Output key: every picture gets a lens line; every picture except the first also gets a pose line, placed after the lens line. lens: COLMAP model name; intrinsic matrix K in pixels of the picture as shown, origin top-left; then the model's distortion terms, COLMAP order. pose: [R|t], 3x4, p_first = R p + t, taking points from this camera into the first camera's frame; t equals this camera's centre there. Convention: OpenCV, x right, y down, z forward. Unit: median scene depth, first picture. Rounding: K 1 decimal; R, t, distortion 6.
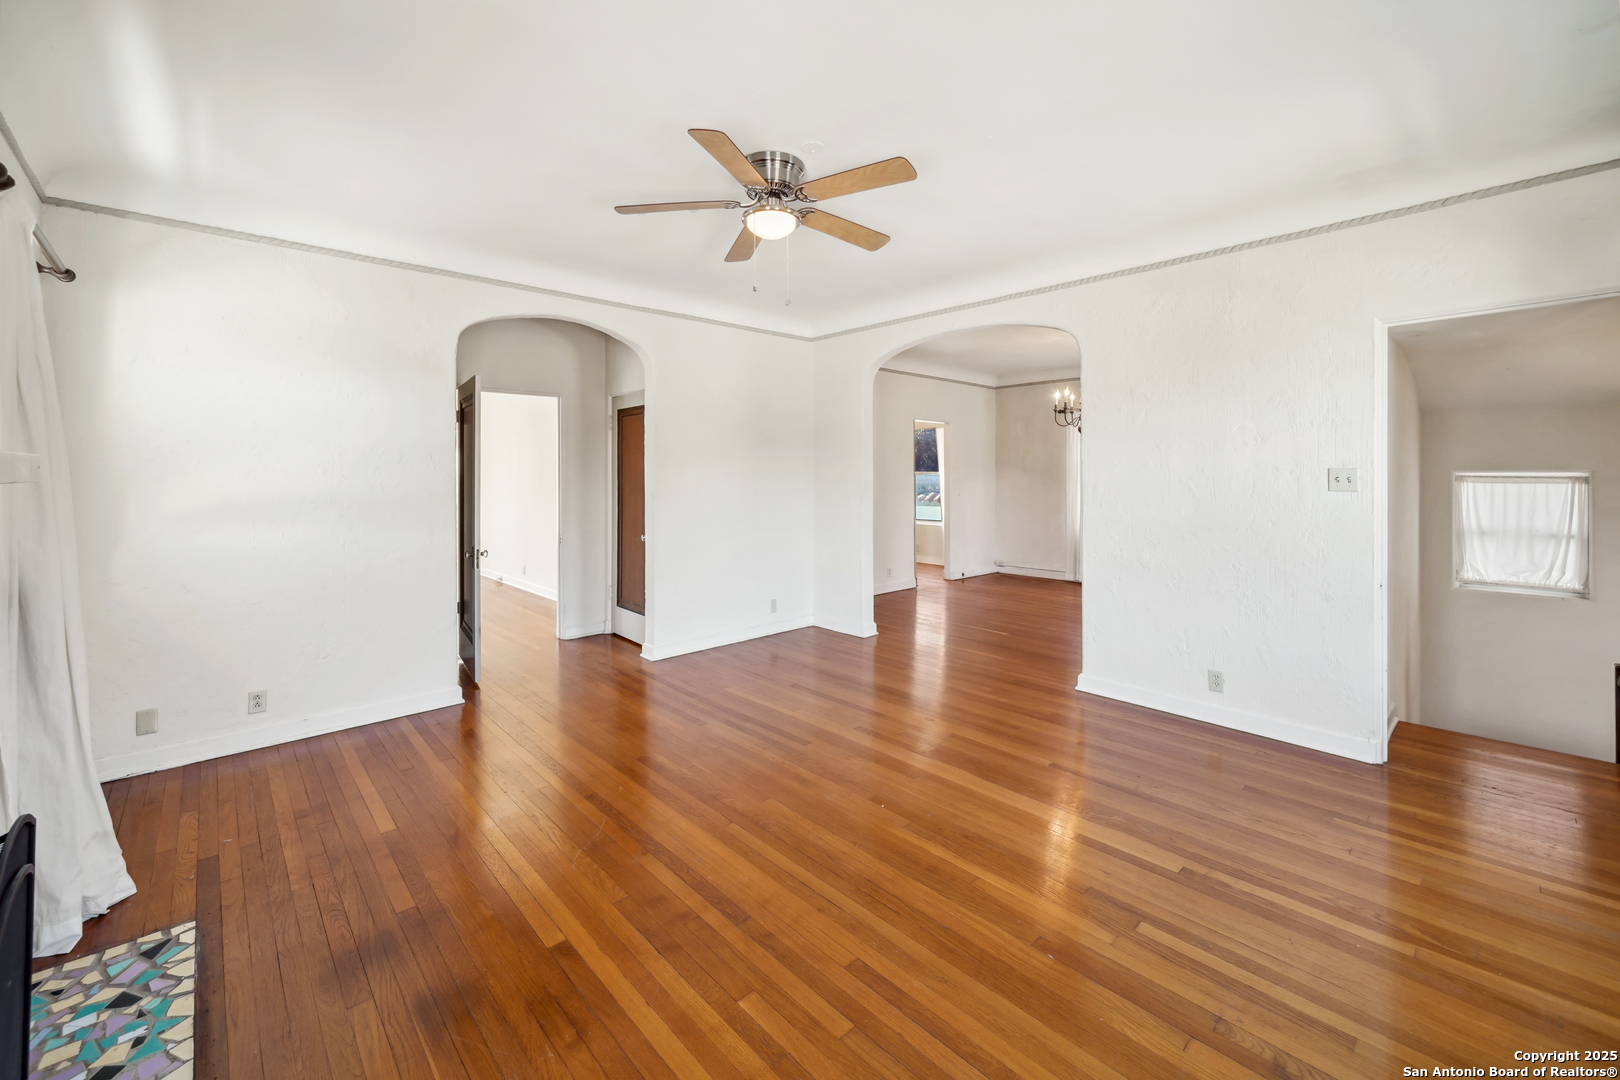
lens RADIAL K [[647.9, 0, 806.6], [0, 647.9, 475.7], [0, 0, 1]] dist [-0.000641, -0.000181]
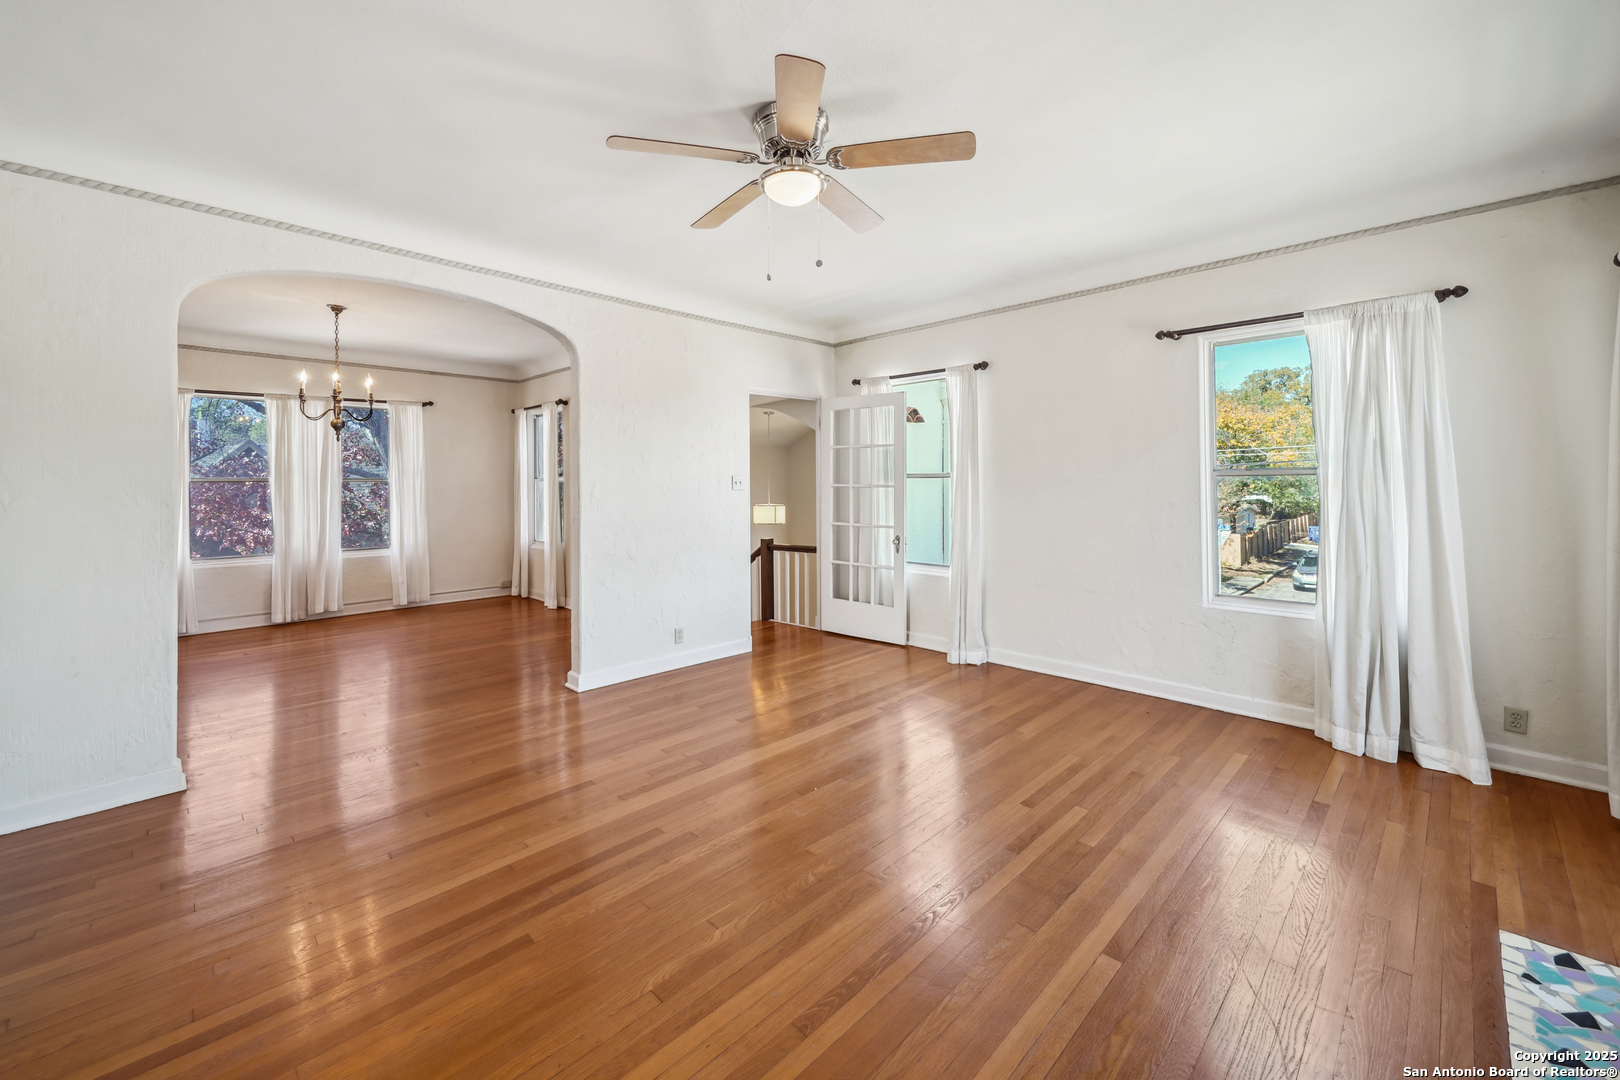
lens RADIAL K [[647.9, 0, 806.6], [0, 647.9, 475.7], [0, 0, 1]] dist [-0.000641, -0.000181]
pose [[-0.029177, 0.011384, 0.999509, -1.343262], [0.010973, 0.999879, -0.011067, 0.013459], [-0.999514, 0.010644, -0.029298, 1.477753]]
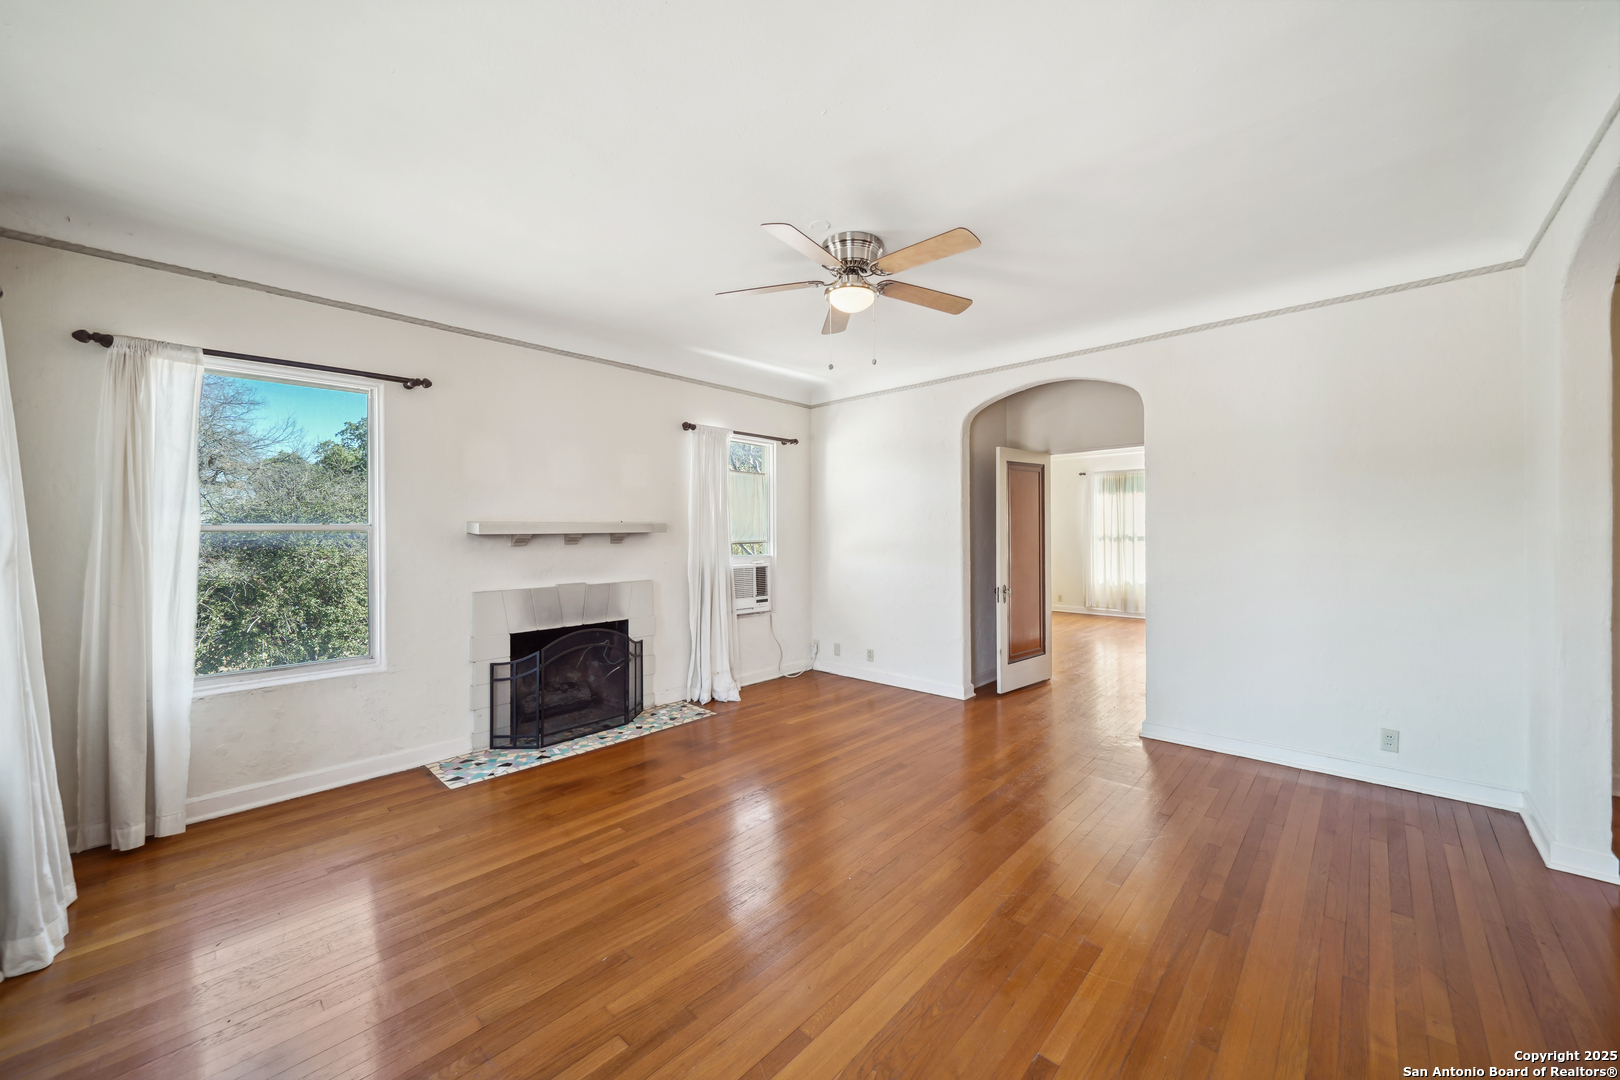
lens RADIAL K [[609.3, 0, 804.2], [0, 609.3, 528.3], [0, 0, 1]] dist [0.001147, 0.000038]
pose [[0.064036, -0.000886, -0.997947, 1.412305], [0.002474, 0.999997, -0.000729, 0.000868], [0.997944, -0.002422, 0.064038, 1.245330]]
